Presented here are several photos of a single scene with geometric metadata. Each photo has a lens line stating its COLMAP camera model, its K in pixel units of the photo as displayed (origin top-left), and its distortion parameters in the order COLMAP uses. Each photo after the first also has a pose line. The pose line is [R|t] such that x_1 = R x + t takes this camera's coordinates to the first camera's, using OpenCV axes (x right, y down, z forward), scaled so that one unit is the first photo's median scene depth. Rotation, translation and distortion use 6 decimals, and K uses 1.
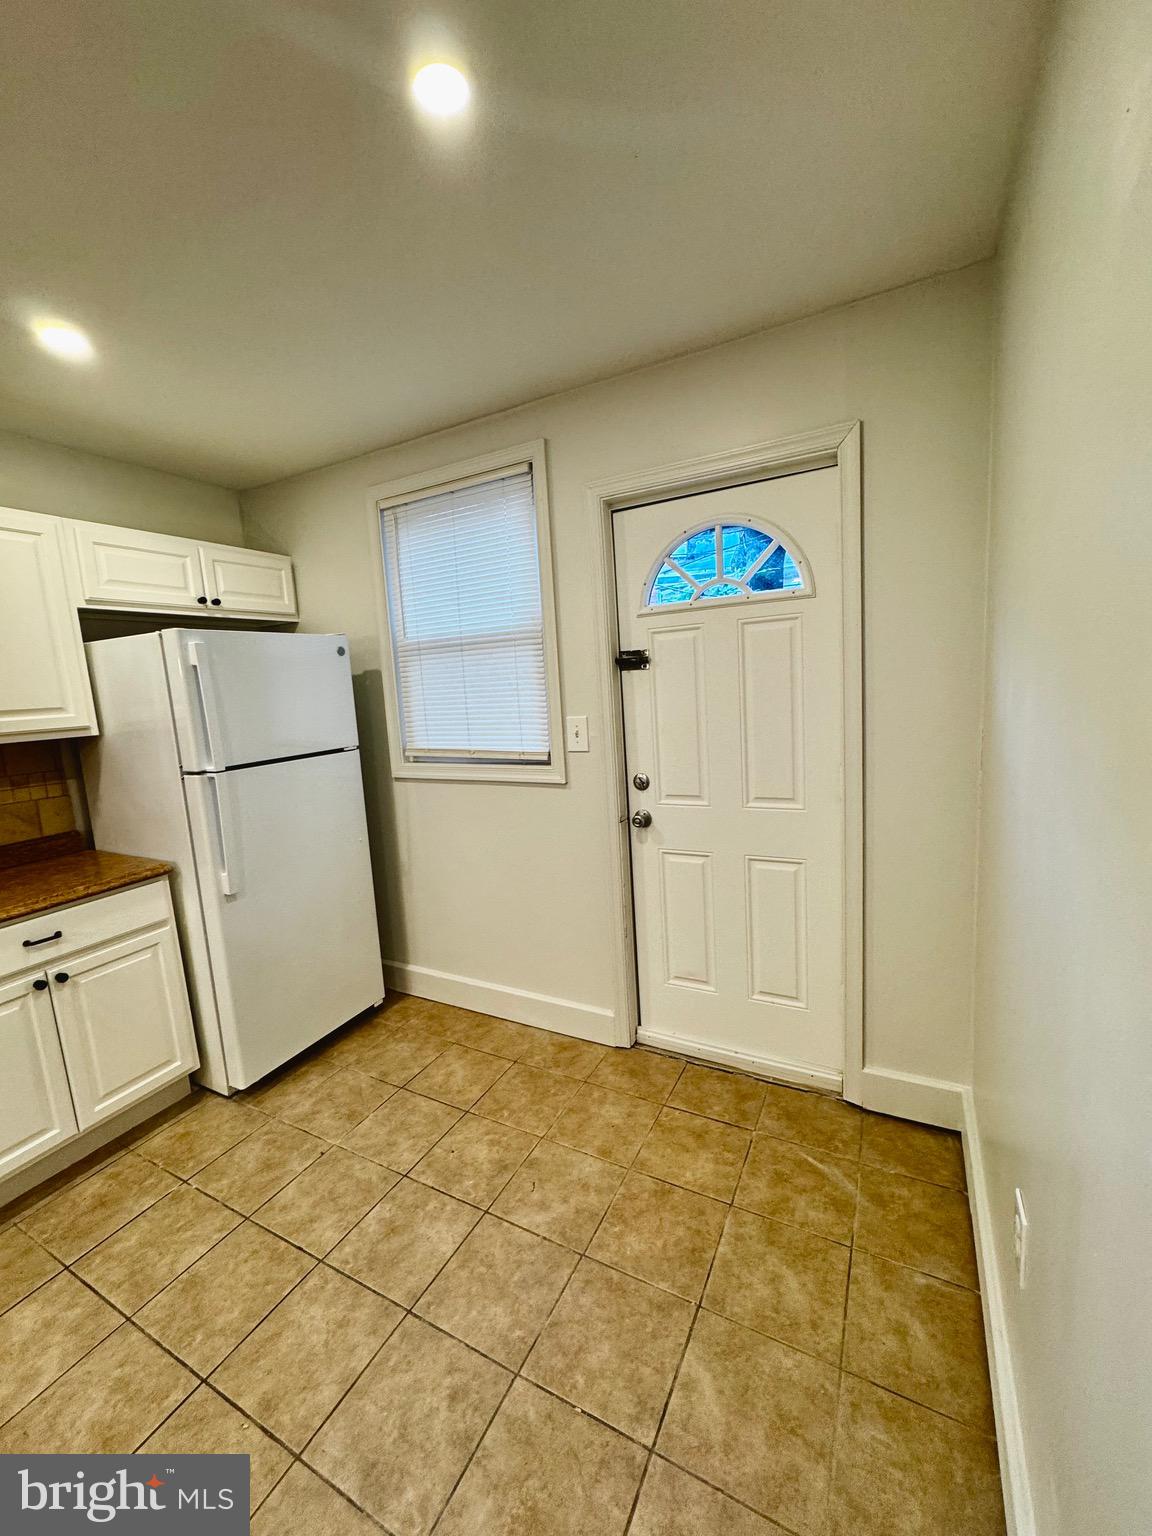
lens RADIAL K [[608.8, 0, 579.2], [0, 608.8, 767.4], [0, 0, 1]] dist [-0.000792, 0.000519]
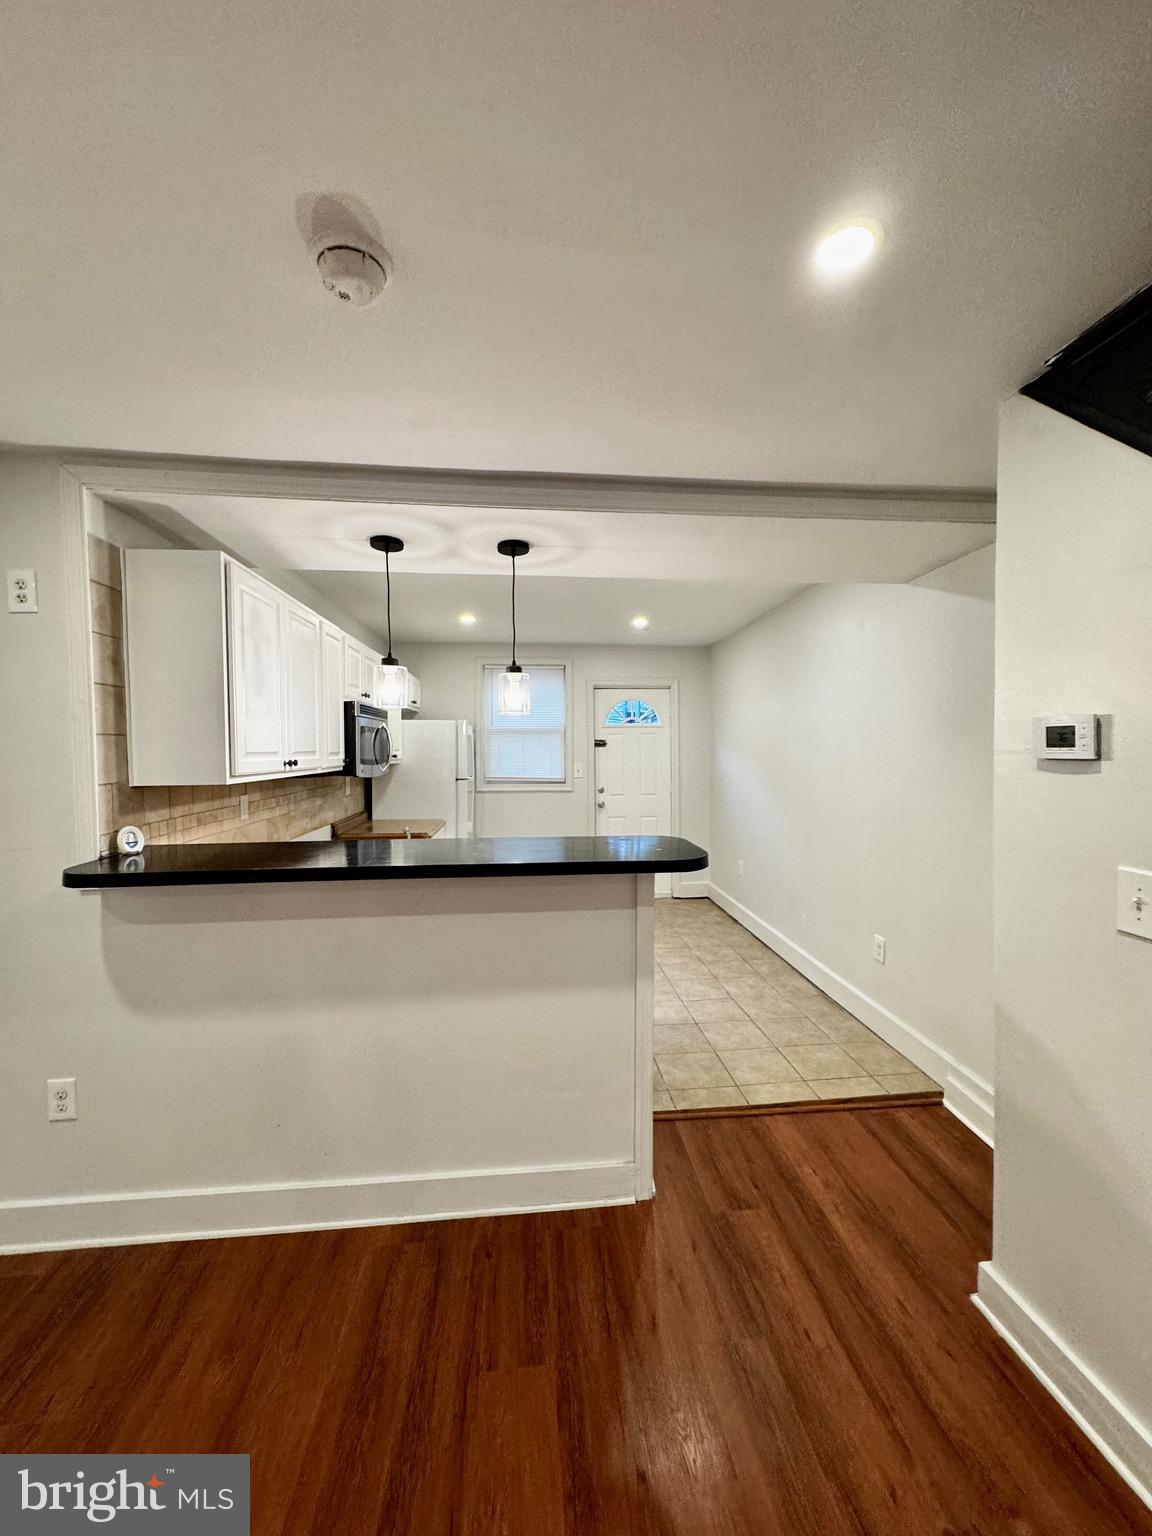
lens RADIAL K [[608.8, 0, 564.7], [0, 608.8, 769.9], [0, 0, 1]] dist [-0.000792, 0.000519]
pose [[0.851648, 0.040554, 0.522542, -1.394032], [0.018655, 0.994025, -0.107549, 0.215217], [-0.523781, 0.101342, 0.845803, -1.126424]]
